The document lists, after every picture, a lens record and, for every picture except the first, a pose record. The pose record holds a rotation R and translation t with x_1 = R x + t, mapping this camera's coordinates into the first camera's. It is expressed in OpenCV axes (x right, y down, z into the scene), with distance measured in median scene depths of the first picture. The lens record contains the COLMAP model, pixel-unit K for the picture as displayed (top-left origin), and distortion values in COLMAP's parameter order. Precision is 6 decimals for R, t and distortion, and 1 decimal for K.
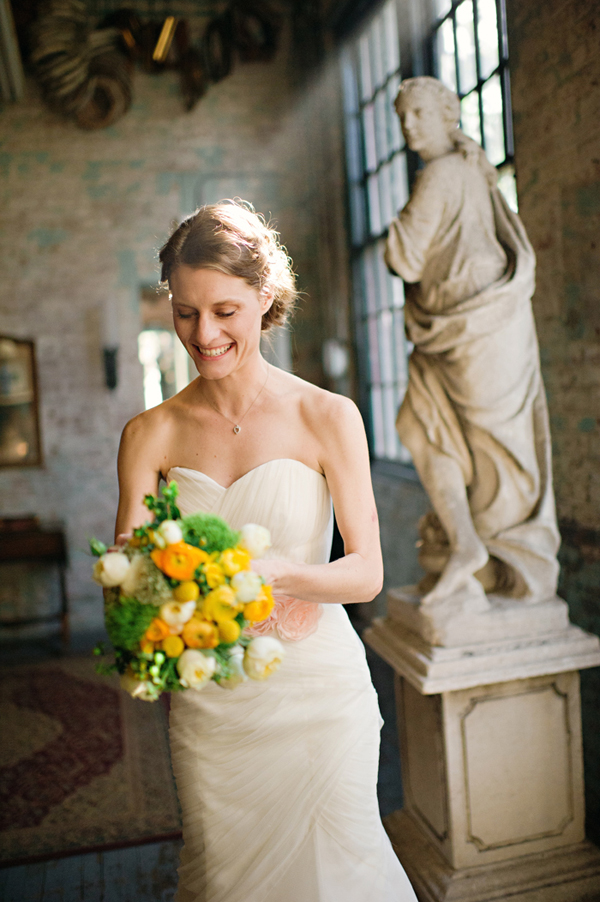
lens RADIAL K [[901.1, 0, 300.0], [0, 901.1, 451.0], [0, 0, 1]] dist [-0.103904, 0.103647]
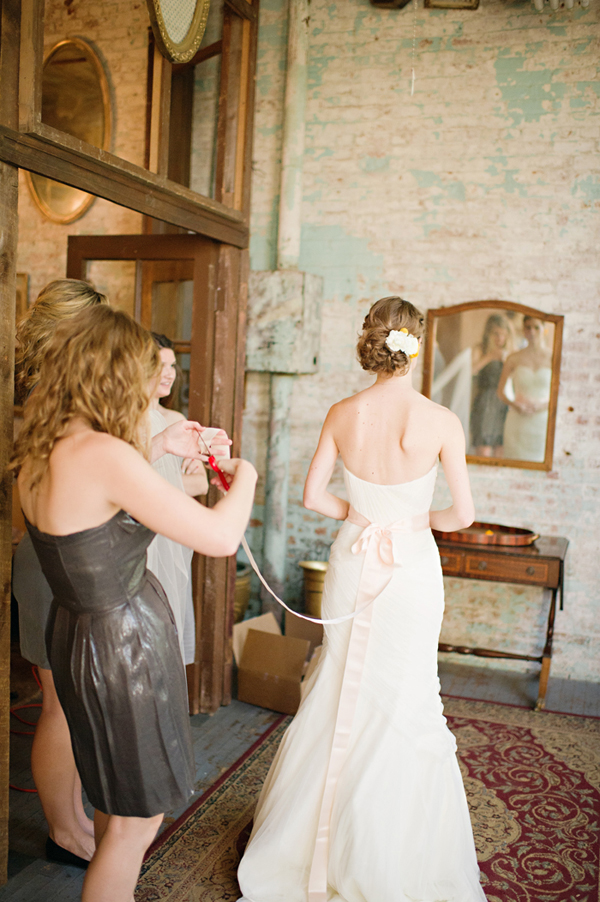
lens RADIAL K [[901.1, 0, 300.0], [0, 901.1, 451.0], [0, 0, 1]] dist [-0.103904, 0.103647]
pose [[0.841152, 0.149401, -0.519752, -0.114893], [-0.133639, 0.988700, 0.067921, -0.052034], [0.524027, 0.012328, 0.851613, 0.364246]]
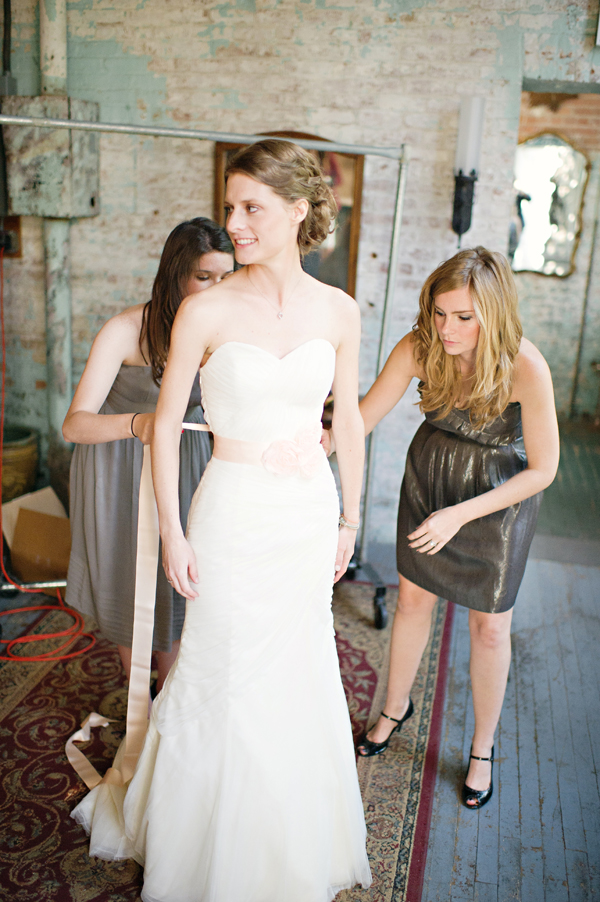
lens RADIAL K [[901.1, 0, 300.0], [0, 901.1, 451.0], [0, 0, 1]] dist [-0.103904, 0.103647]
pose [[0.902493, 0.214072, -0.373738, -0.044100], [-0.128912, 0.962213, 0.239849, -0.111395], [0.410960, -0.168282, 0.895987, 0.572512]]
